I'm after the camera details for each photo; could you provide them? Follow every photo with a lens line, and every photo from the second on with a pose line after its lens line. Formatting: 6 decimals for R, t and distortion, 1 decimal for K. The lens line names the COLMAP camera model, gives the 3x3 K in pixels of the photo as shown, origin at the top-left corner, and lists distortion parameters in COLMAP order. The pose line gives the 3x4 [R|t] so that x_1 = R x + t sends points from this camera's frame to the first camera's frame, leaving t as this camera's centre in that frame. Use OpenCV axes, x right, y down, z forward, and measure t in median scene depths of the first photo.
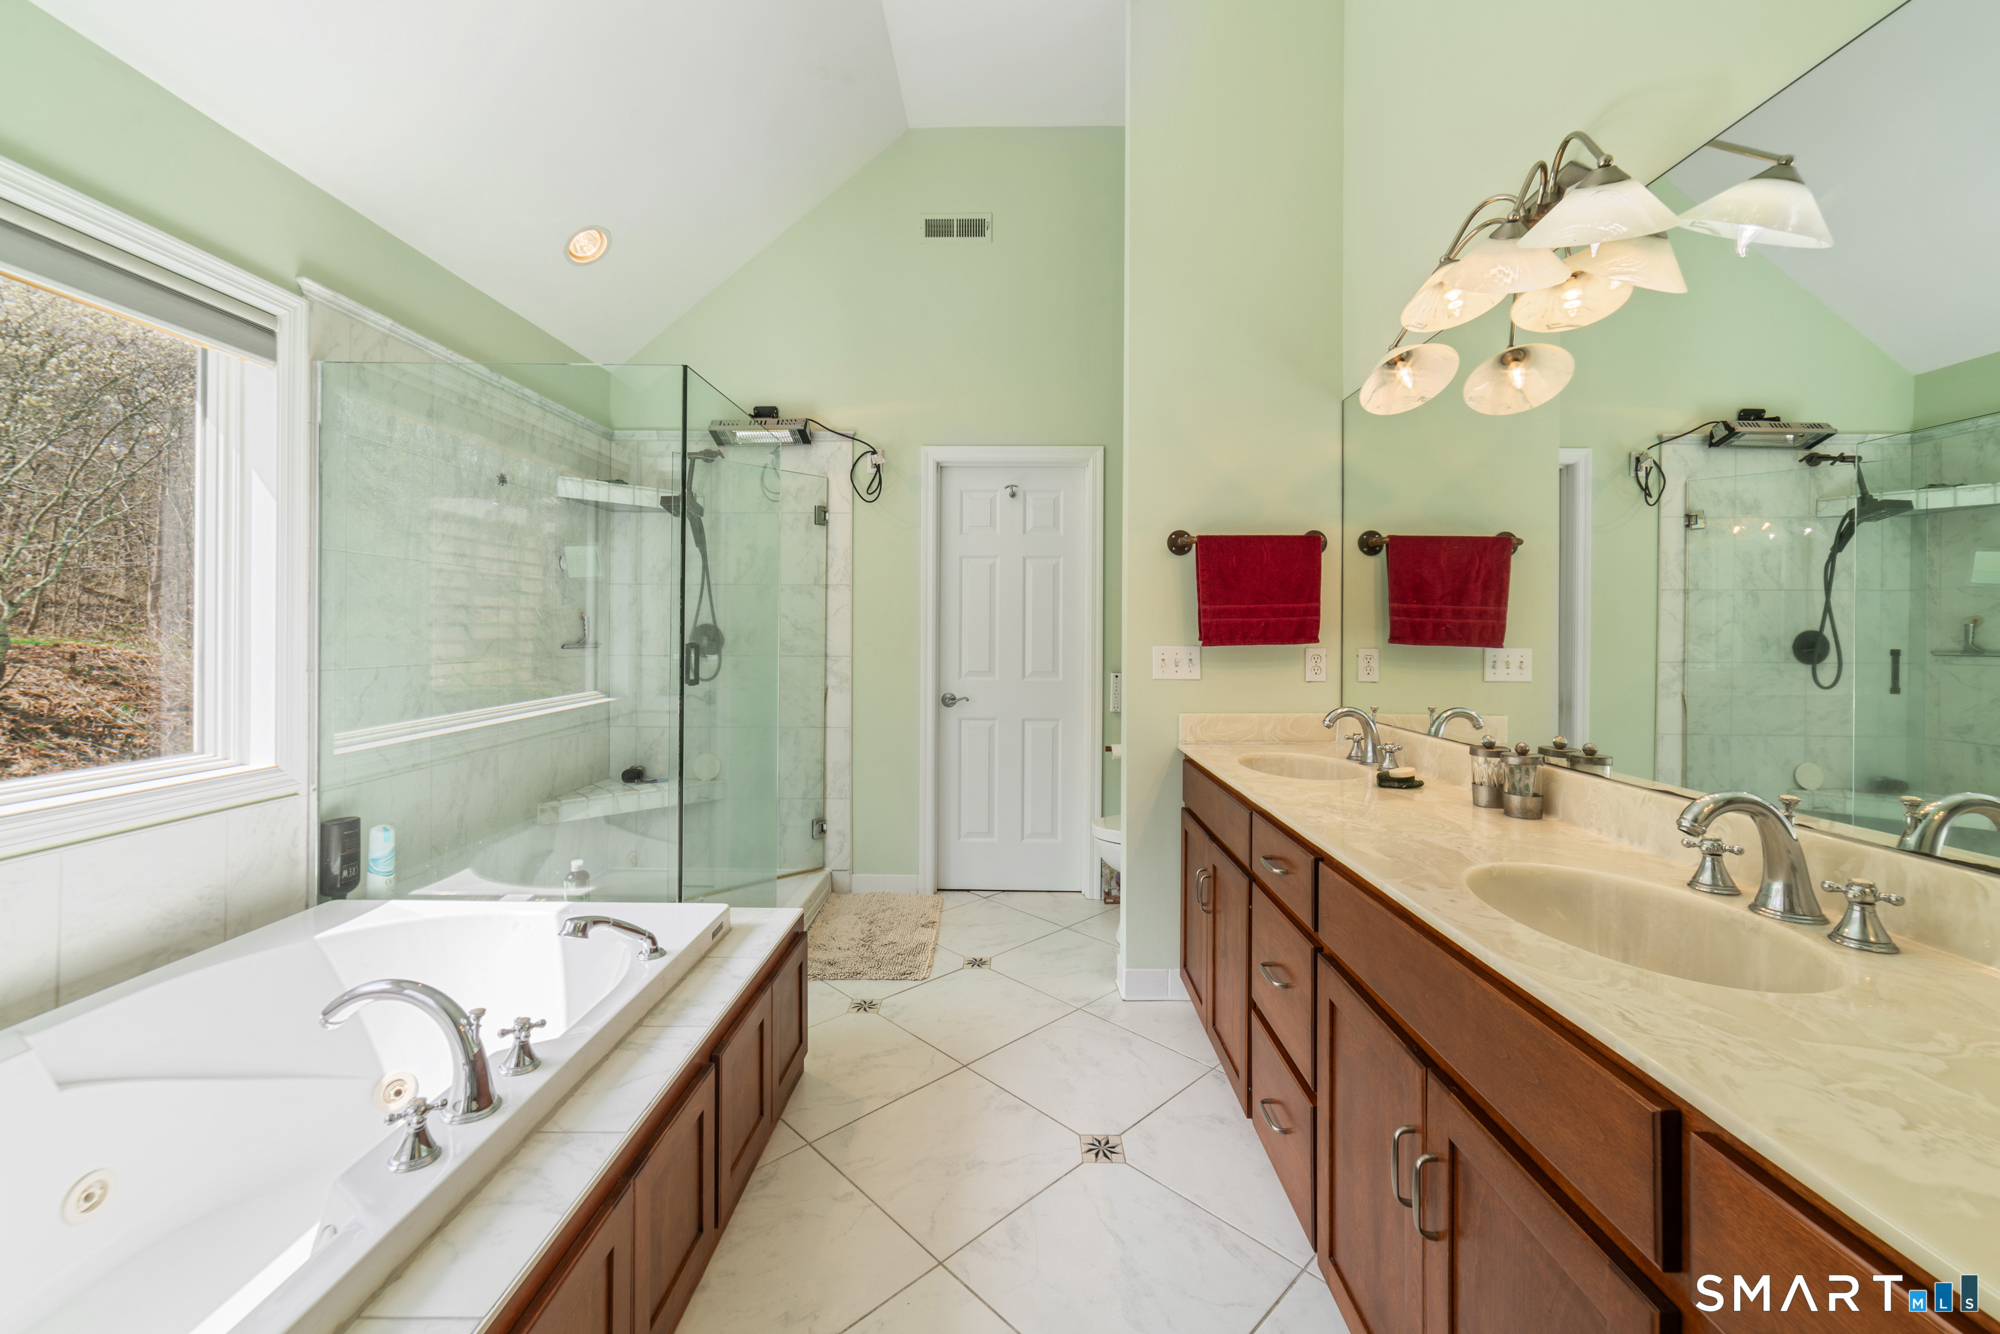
lens RADIAL K [[807.8, 0, 1001.8], [0, 807.8, 619.4], [0, 0, 1]] dist [0.001453, 0.000580]
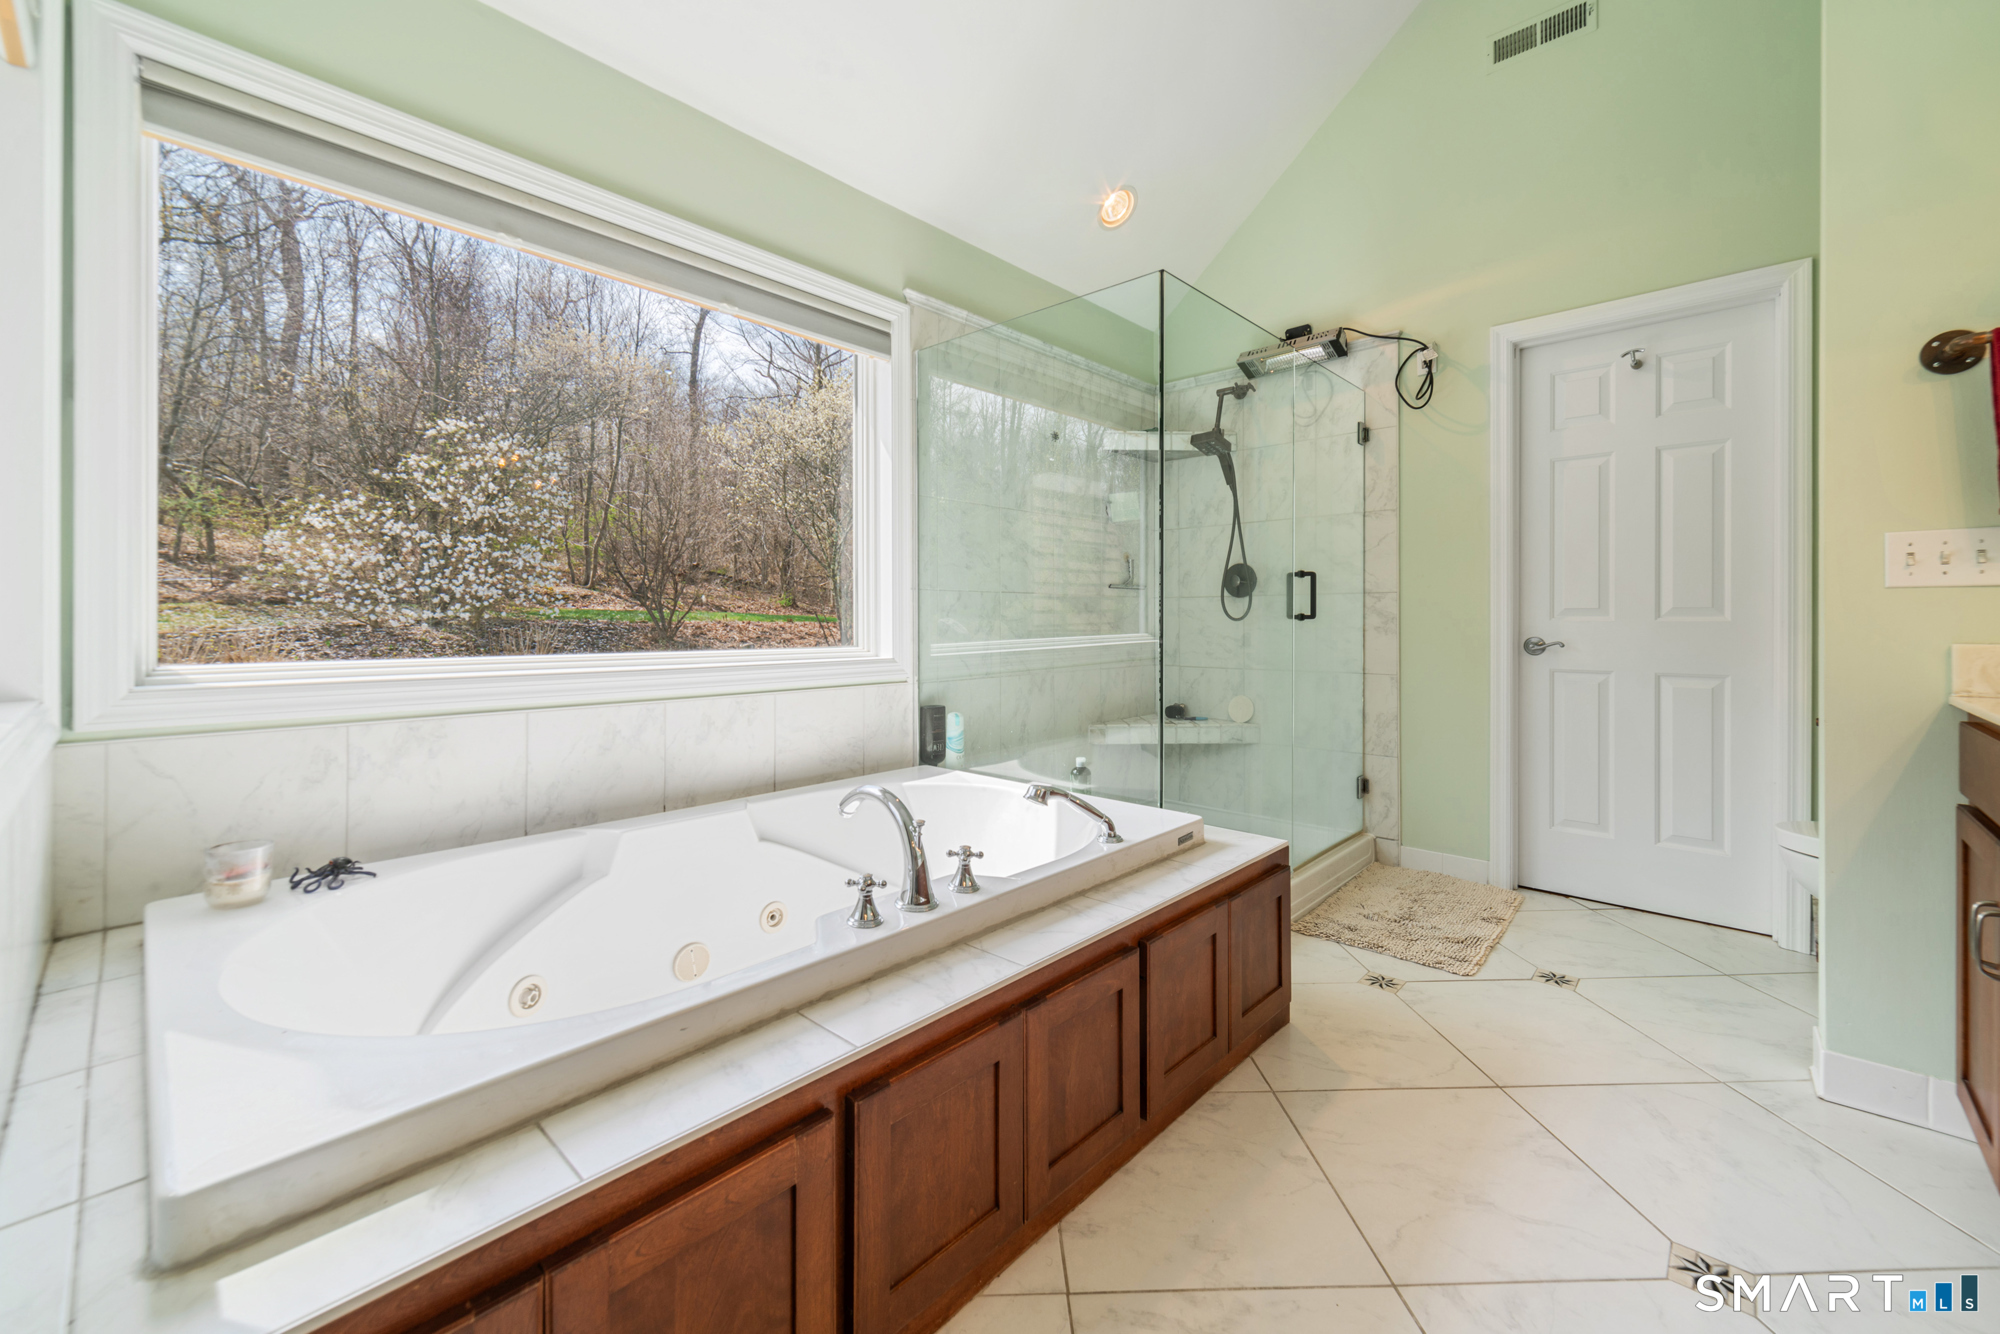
lens RADIAL K [[807.8, 0, 1001.8], [0, 807.8, 619.4], [0, 0, 1]] dist [0.001453, 0.000580]
pose [[0.739088, -0.005402, -0.673588, 0.106150], [0.007960, 0.999968, 0.000714, 0.092190], [0.673562, -0.005889, 0.739107, 0.105772]]
